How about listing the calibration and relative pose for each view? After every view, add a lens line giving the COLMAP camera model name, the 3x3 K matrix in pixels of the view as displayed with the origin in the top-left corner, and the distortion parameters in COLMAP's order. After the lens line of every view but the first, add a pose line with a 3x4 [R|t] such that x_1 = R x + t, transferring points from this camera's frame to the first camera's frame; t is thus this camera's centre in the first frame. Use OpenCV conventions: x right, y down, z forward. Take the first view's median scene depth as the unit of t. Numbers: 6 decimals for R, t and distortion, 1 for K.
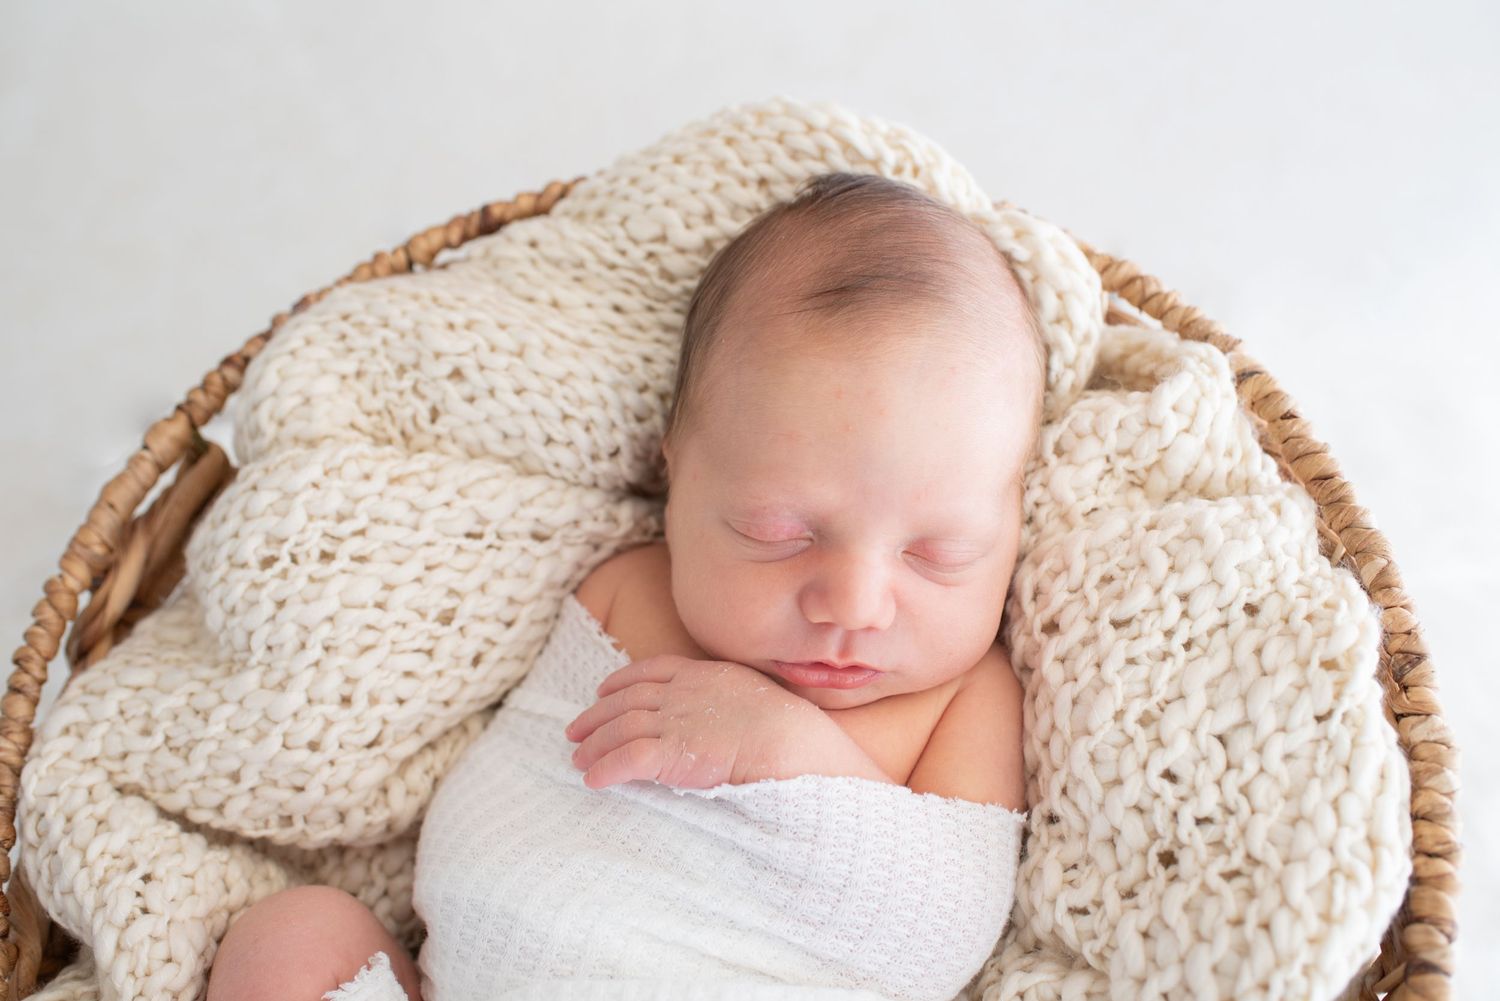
lens RADIAL K [[1529.7, 0, 751.8], [0, 1529.7, 494.3], [0, 0, 1]] dist [-0.121986, 0.162734]
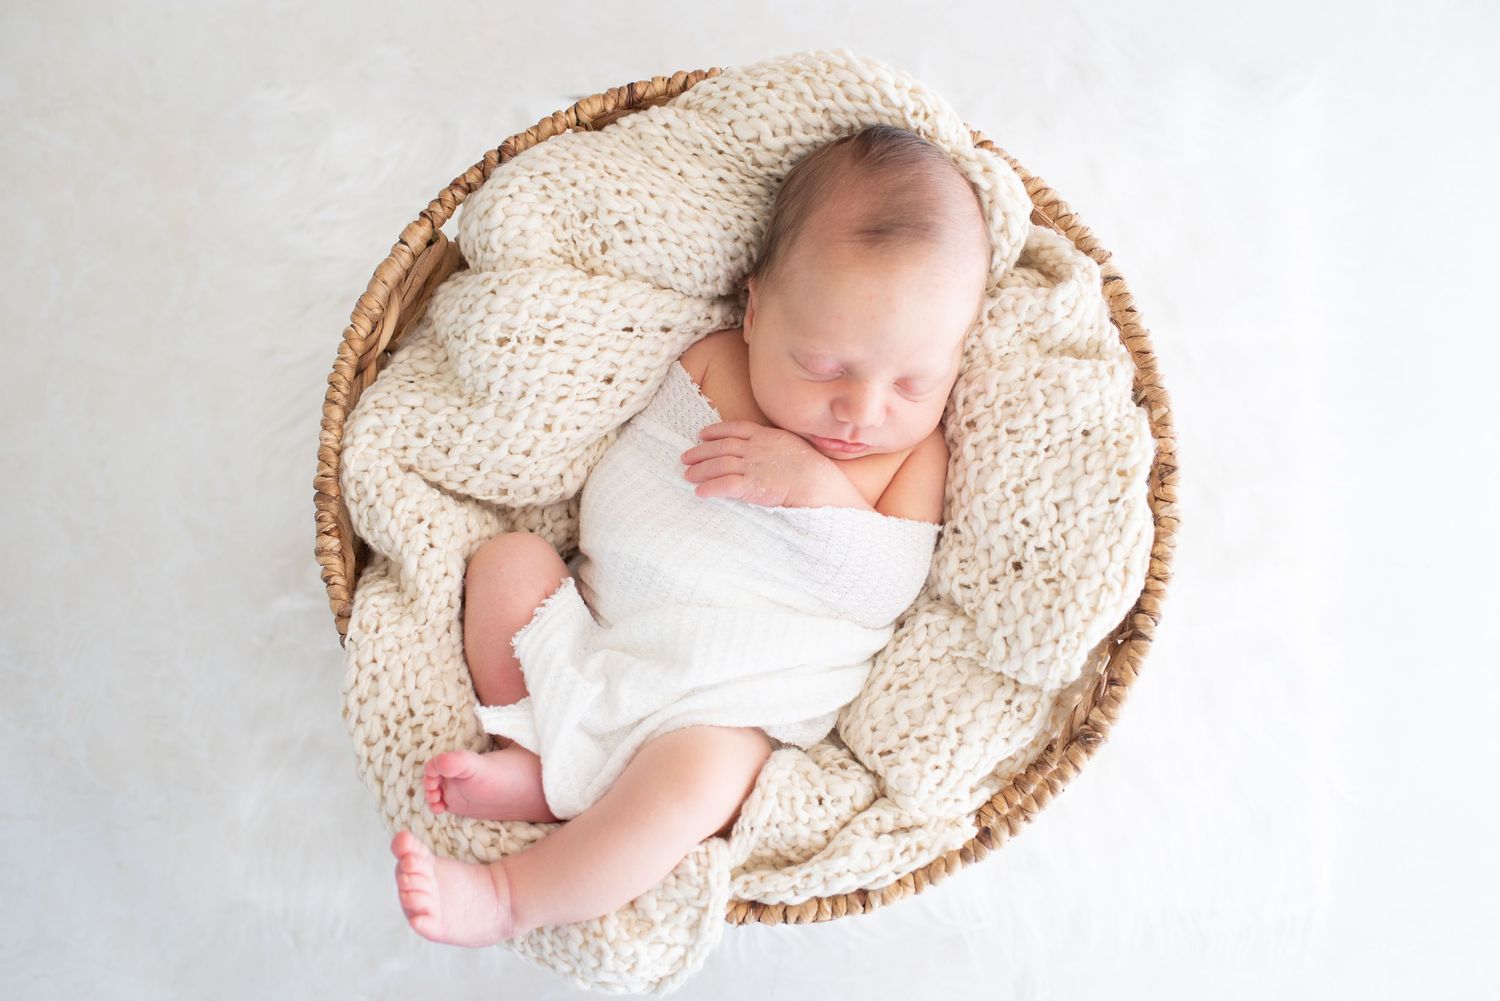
lens RADIAL K [[1529.7, 0, 751.8], [0, 1529.7, 494.3], [0, 0, 1]] dist [-0.121986, 0.162734]
pose [[0.993135, 0.074882, 0.089862, -0.192868], [-0.100216, 0.940902, 0.323511, -0.361429], [-0.060327, -0.330296, 0.941948, -0.615502]]
